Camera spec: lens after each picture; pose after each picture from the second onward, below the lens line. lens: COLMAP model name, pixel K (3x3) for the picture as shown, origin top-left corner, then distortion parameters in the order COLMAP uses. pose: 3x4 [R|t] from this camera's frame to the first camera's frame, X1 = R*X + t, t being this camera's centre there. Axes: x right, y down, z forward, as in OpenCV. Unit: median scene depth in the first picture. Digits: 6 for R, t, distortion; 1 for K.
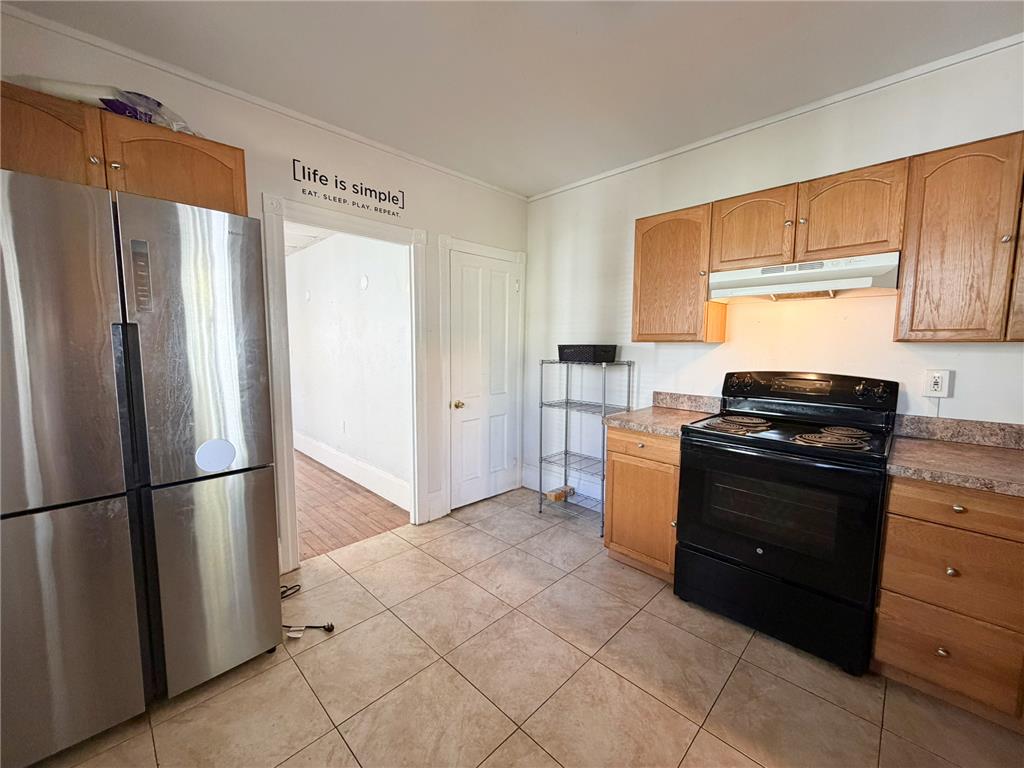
lens RADIAL K [[409.6, 0, 508.5], [0, 409.6, 383.0], [0, 0, 1]] dist [-0.001093, 0.000194]
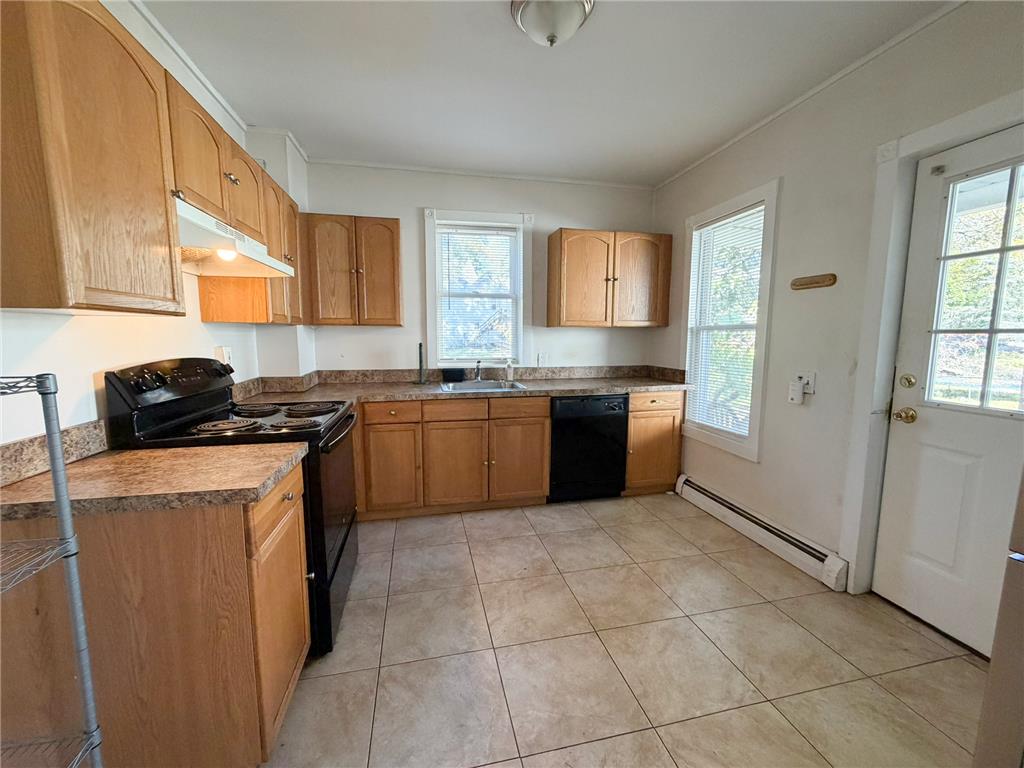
lens RADIAL K [[409.6, 0, 508.5], [0, 409.6, 383.0], [0, 0, 1]] dist [-0.001093, 0.000194]
pose [[-0.839588, -0.067866, 0.538968, -0.304250], [0.050599, 0.978082, 0.201979, -0.134197], [-0.540862, 0.196850, -0.817752, 1.652425]]
